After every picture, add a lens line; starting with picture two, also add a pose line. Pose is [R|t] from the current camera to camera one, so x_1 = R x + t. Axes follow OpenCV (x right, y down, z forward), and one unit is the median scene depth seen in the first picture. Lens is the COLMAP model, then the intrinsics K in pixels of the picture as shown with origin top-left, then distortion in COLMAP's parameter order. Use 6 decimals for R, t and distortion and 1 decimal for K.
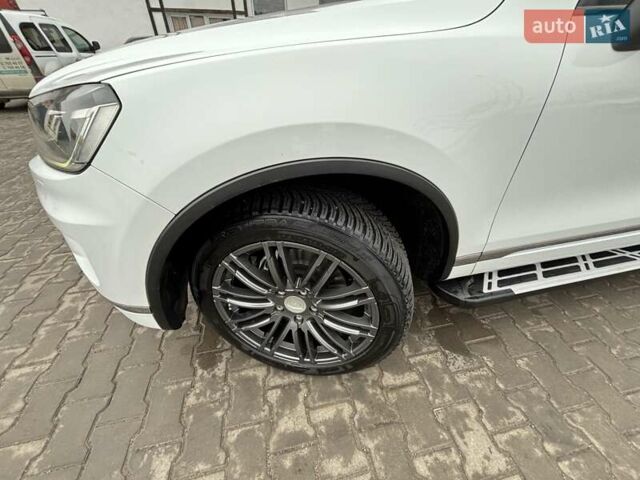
lens RADIAL K [[259.9, 0, 317.4], [0, 259.9, 241.0], [0, 0, 1]] dist [0.000238, -0.000709]
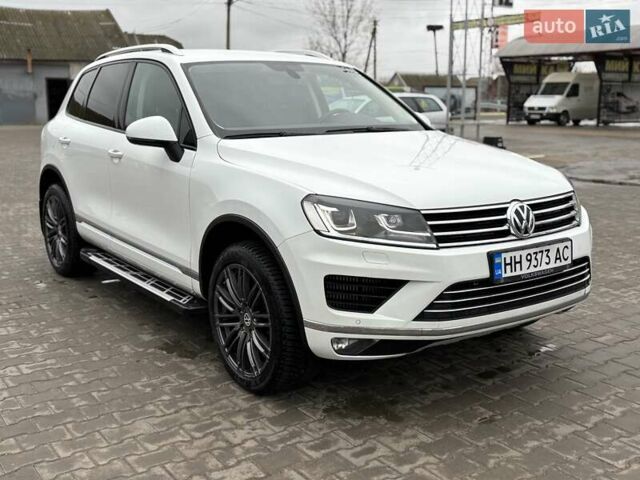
lens RADIAL K [[735.6, 0, 318.9], [0, 735.6, 245.0], [0, 0, 1]] dist [0.041760, 0.000000]
pose [[-0.365709, -0.184362, 0.912287, -4.077903], [0.544162, 0.752848, 0.370280, -2.452005], [-0.755079, 0.631847, -0.175000, 2.720208]]
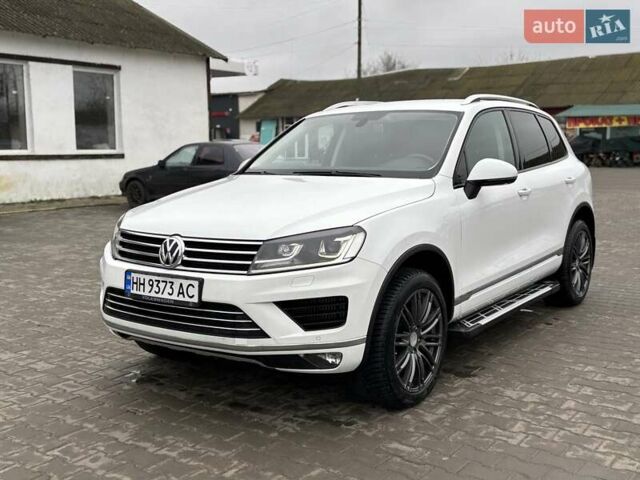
lens RADIAL K [[735.6, 0, 324.1], [0, 735.6, 248.7], [0, 0, 1]] dist [0.041760, 0.000000]
pose [[0.746173, -0.102613, 0.657797, -3.165926], [0.395766, 0.862881, -0.314333, 0.934298], [-0.535346, 0.494880, 0.684469, -1.988857]]
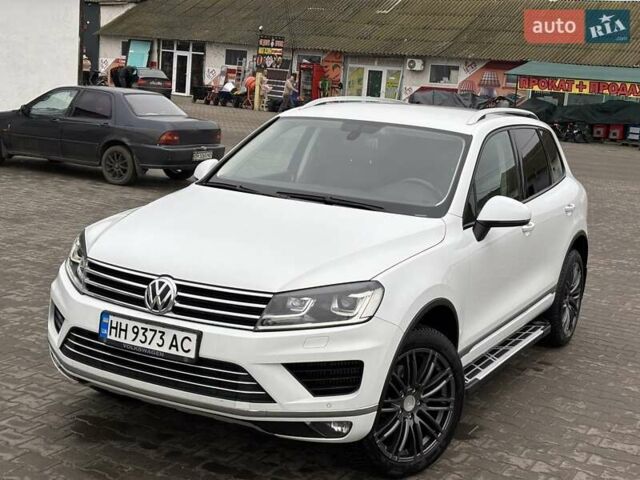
lens RADIAL K [[946.5, 0, 321.9], [0, 946.5, 235.4], [0, 0, 1]] dist [0.041241, 0.000000]
pose [[0.657851, -0.076259, 0.749277, -3.993360], [0.379017, 0.893224, -0.241861, 0.472084], [-0.650828, 0.443098, 0.616512, -2.173666]]
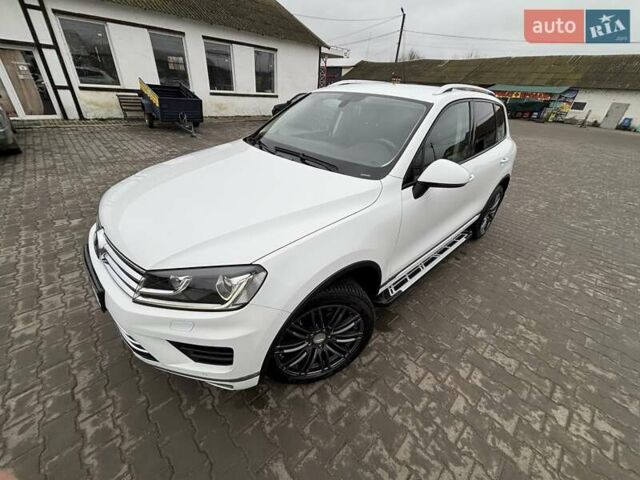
lens RADIAL K [[259.9, 0, 320.0], [0, 259.9, 241.8], [0, 0, 1]] dist [0.000238, -0.000709]
pose [[0.858669, -0.218411, 0.463663, -0.720609], [0.252465, 0.967534, -0.011783, -0.349633], [-0.446037, 0.127177, 0.885933, -0.617639]]
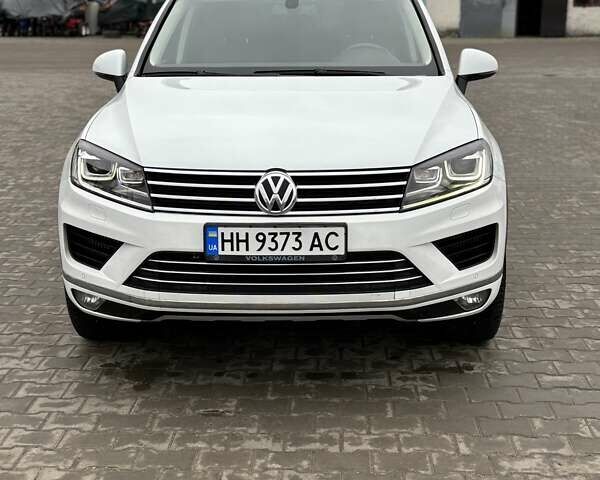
lens RADIAL K [[910.1, 0, 302.2], [0, 910.1, 242.9], [0, 0, 1]] dist [0.083185, 0.000000]
pose [[0.255662, -0.248462, 0.934293, -4.635698], [0.566803, 0.821414, 0.063342, -0.672393], [-0.783180, 0.513366, 0.350834, -0.031010]]
